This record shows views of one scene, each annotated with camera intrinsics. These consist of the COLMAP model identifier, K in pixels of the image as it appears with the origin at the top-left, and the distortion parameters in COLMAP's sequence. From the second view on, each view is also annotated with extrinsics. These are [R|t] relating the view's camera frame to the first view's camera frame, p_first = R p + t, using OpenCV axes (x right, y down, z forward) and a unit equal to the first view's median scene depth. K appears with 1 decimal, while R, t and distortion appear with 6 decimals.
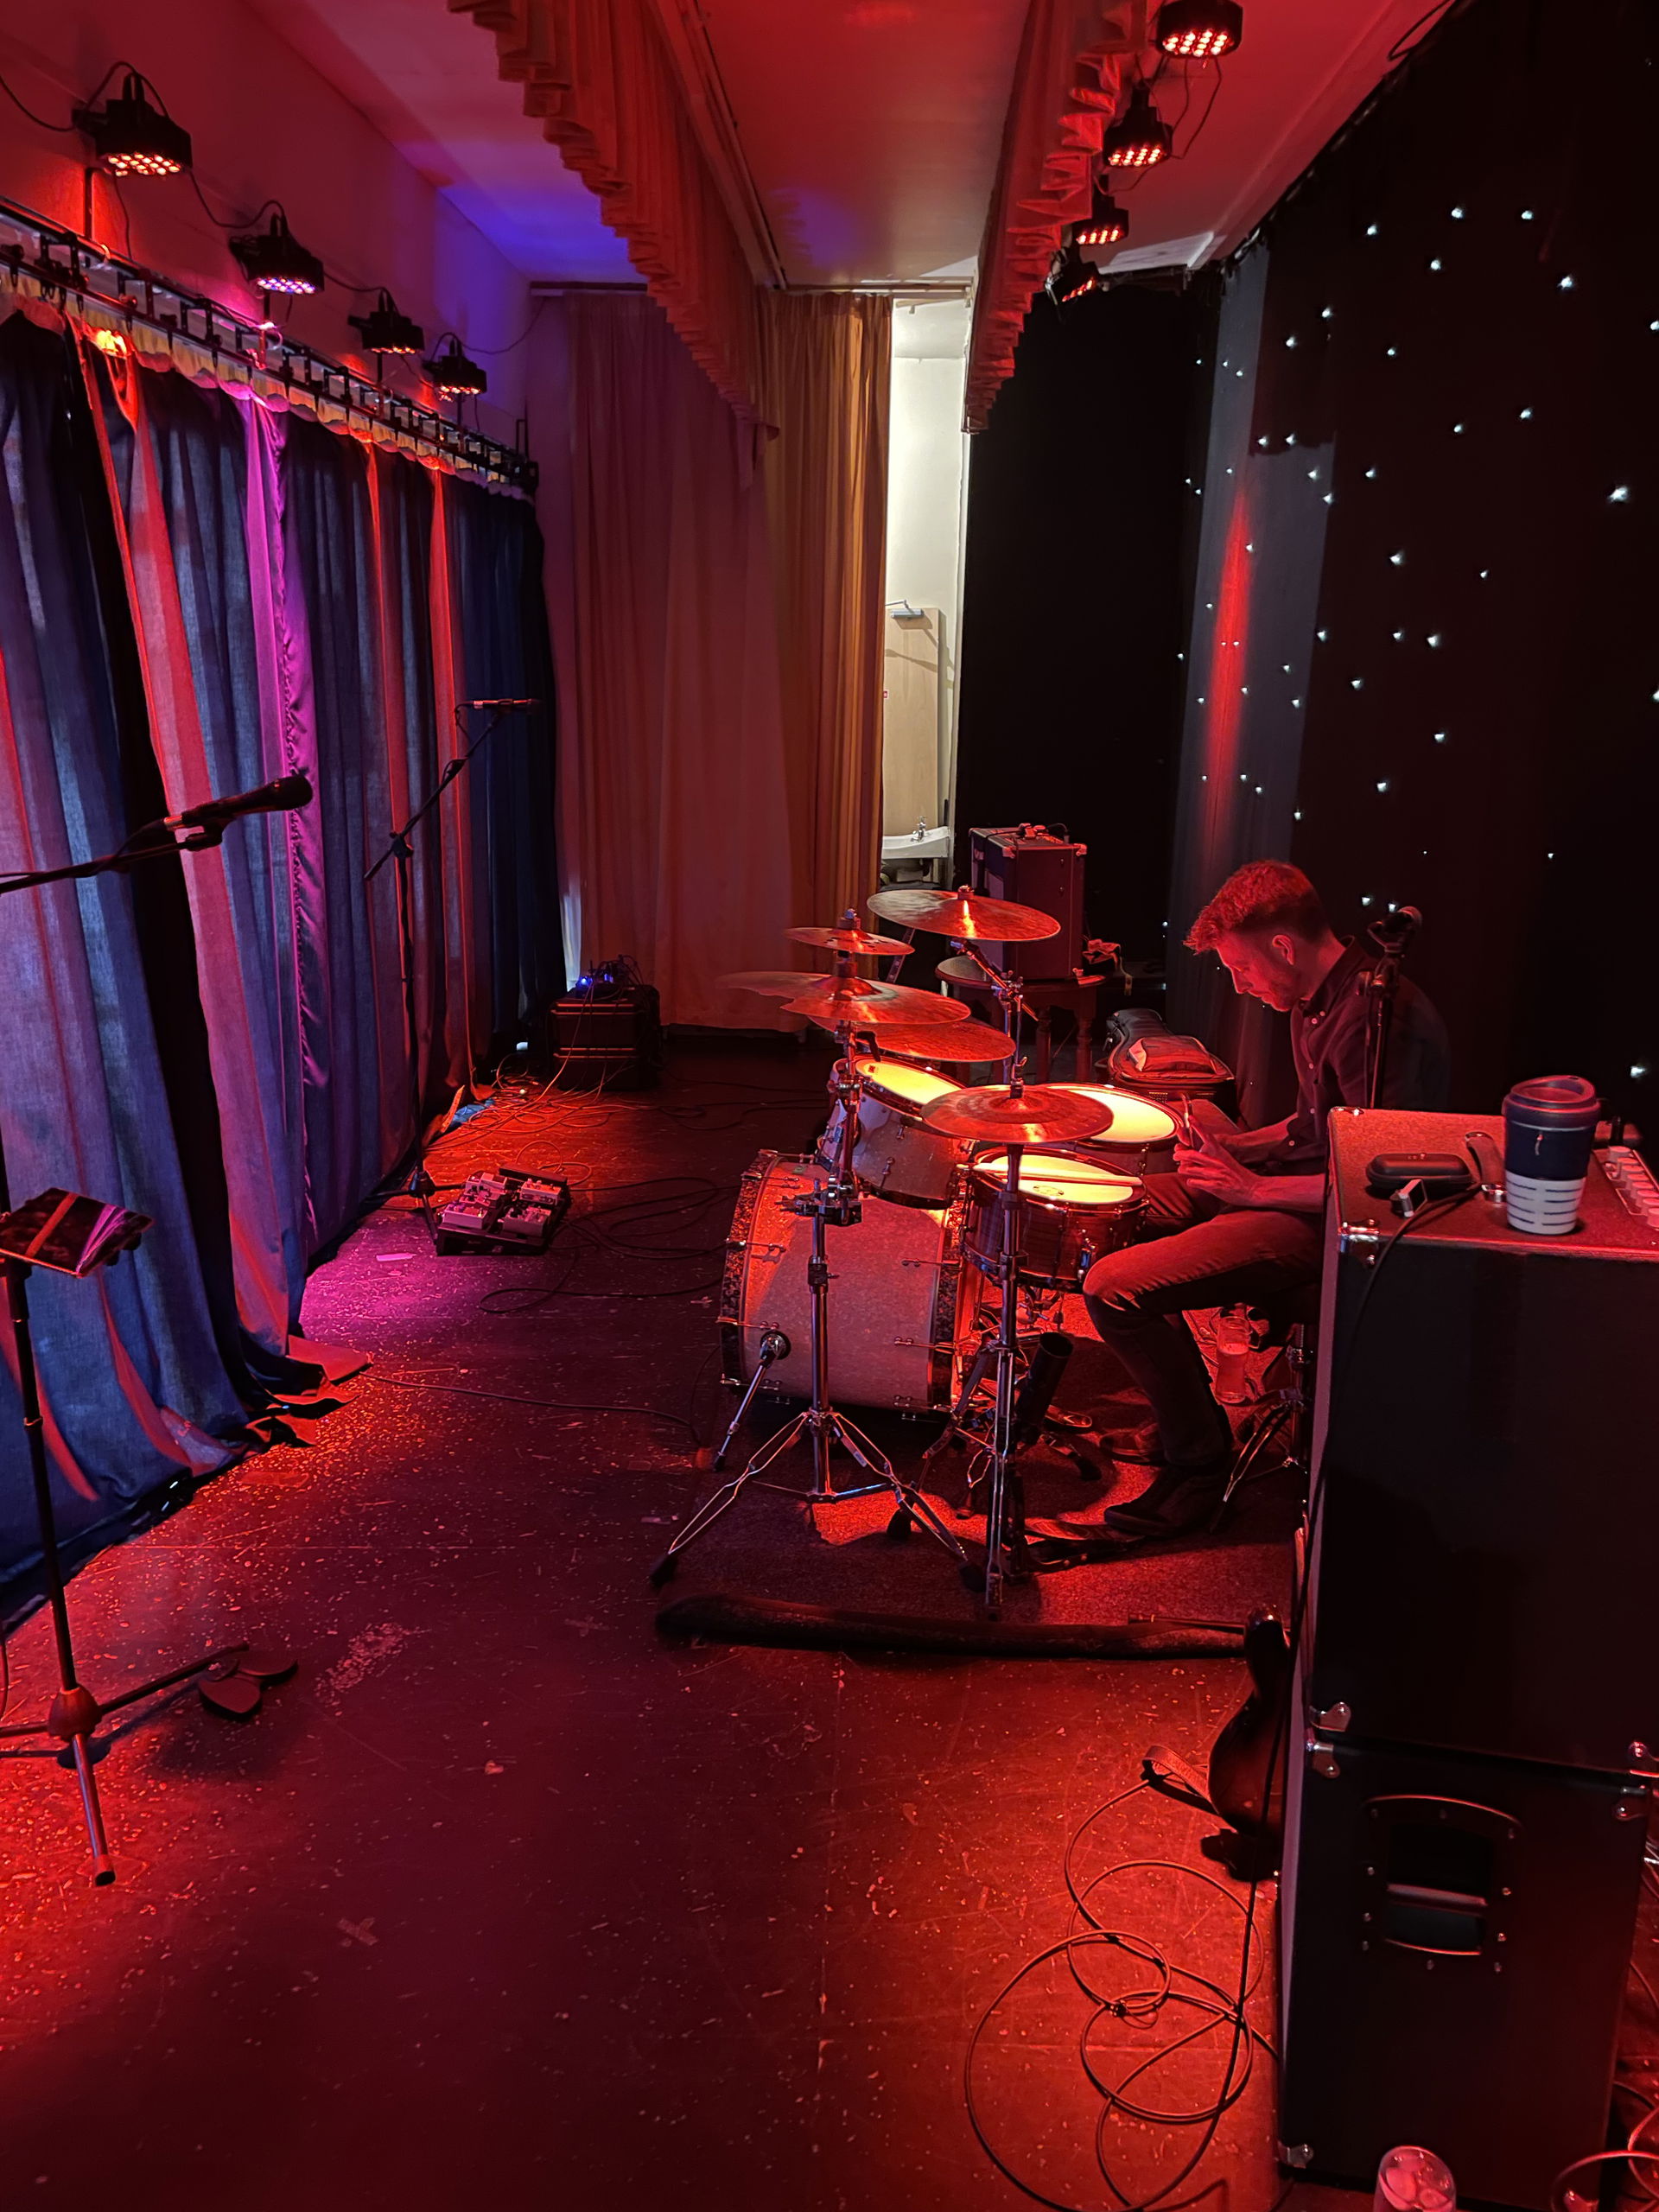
lens RADIAL K [[1627.9, 0, 823.5], [0, 1627.9, 1115.2], [0, 0, 1]] dist [-0.008262, -0.002134]
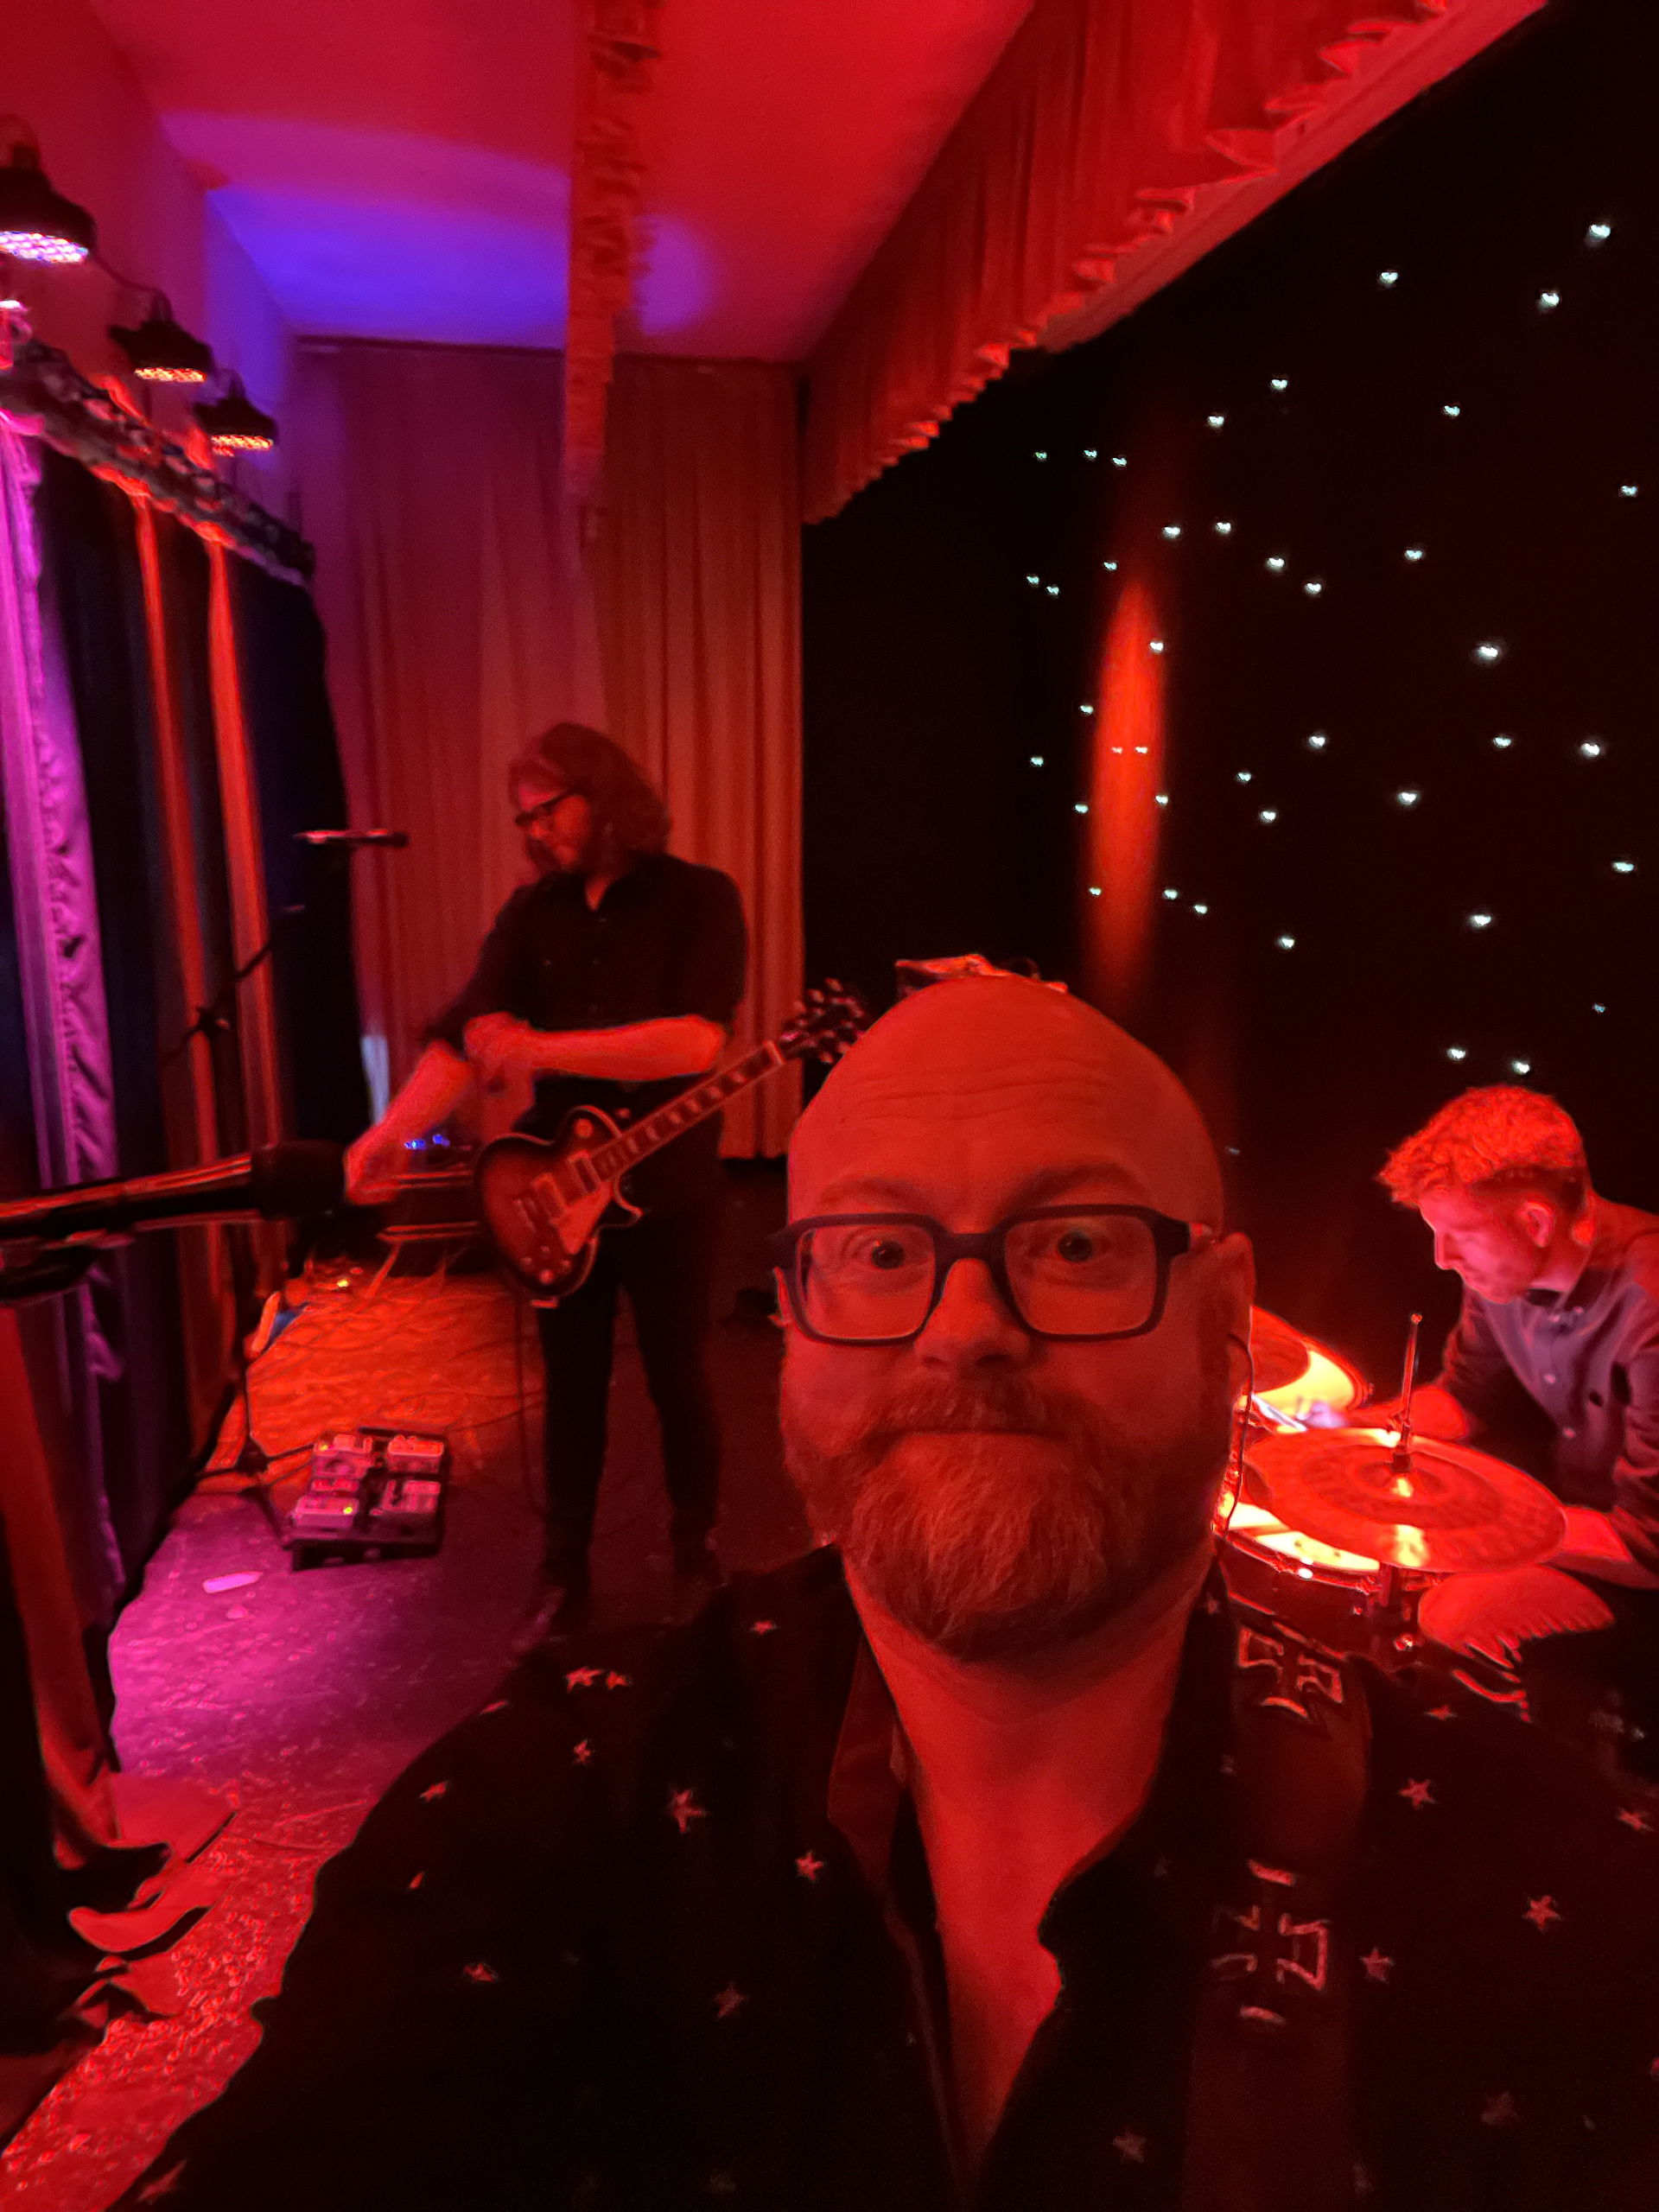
lens RADIAL K [[1462.8, 0, 839.3], [0, 1462.8, 1090.9], [0, 0, 1]] dist [0.003115, -0.013049]
pose [[0.974896, -0.056142, 0.215469, -0.121560], [0.065776, 0.997118, -0.037798, -0.088603], [-0.212726, 0.051022, 0.975779, 0.274881]]
